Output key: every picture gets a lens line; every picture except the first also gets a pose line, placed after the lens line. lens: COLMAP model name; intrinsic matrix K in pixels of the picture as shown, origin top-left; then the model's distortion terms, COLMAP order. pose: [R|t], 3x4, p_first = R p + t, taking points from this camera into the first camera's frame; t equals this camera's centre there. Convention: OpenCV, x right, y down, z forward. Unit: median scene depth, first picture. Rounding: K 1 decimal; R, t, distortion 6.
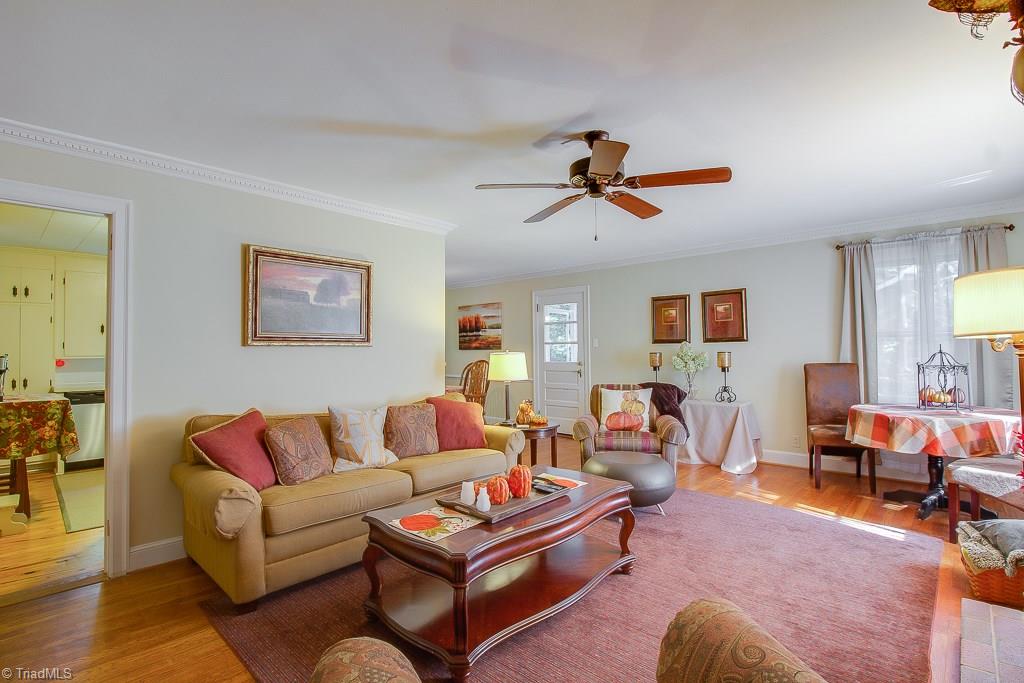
lens RADIAL K [[490.4, 0, 505.2], [0, 490.4, 335.7], [0, 0, 1]] dist [0.000878, -0.017667]
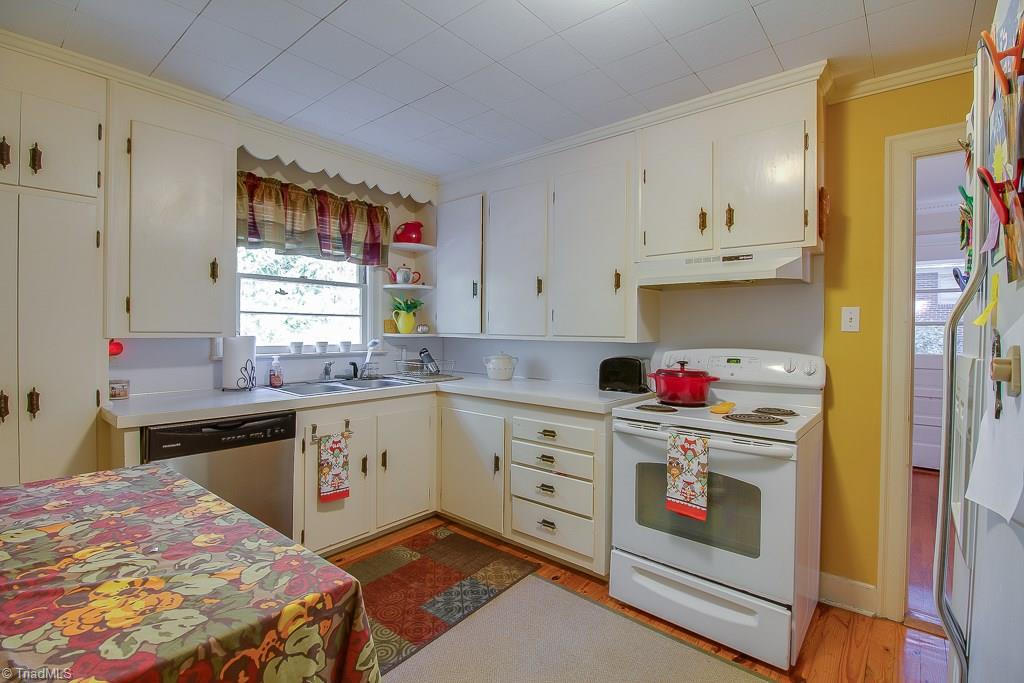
lens RADIAL K [[475.9, 0, 507.4], [0, 475.9, 334.7], [0, 0, 1]] dist [-0.000164, -0.012958]
pose [[0.998895, 0.017070, 0.043787, -0.627919], [-0.018748, 0.999094, 0.038199, 0.023702], [-0.043095, -0.038978, 0.998310, 0.605663]]
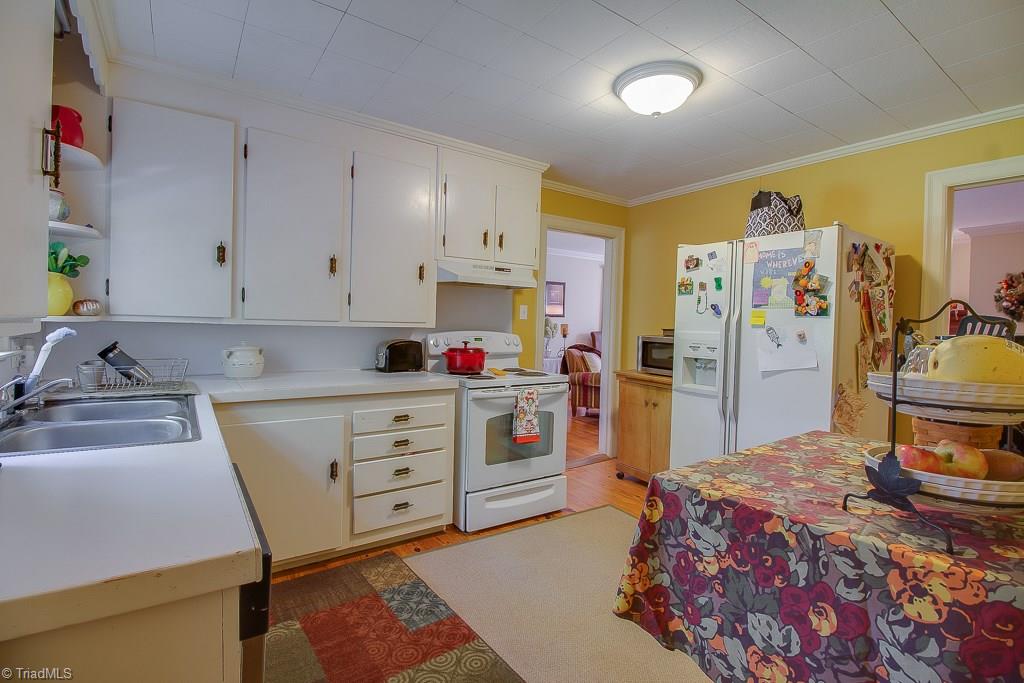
lens RADIAL K [[475.9, 0, 507.4], [0, 475.9, 334.7], [0, 0, 1]] dist [-0.000164, -0.012958]
pose [[0.211459, -0.017544, 0.977229, -1.015636], [-0.057185, 0.997904, 0.030289, 0.033912], [-0.975712, -0.062288, 0.210013, 0.875119]]
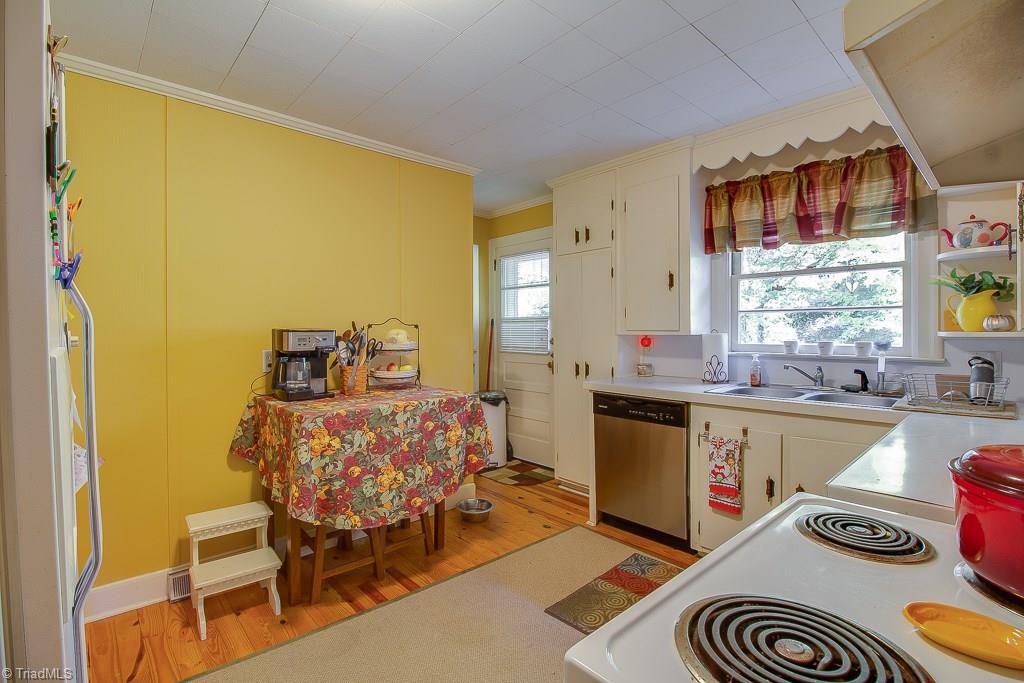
lens RADIAL K [[475.9, 0, 507.4], [0, 475.9, 334.7], [0, 0, 1]] dist [-0.000164, -0.012958]
pose [[-0.087929, 0.014717, -0.996018, -0.311447], [0.029841, 0.999481, 0.012133, 0.036508], [0.995680, -0.028655, -0.088323, 0.929069]]
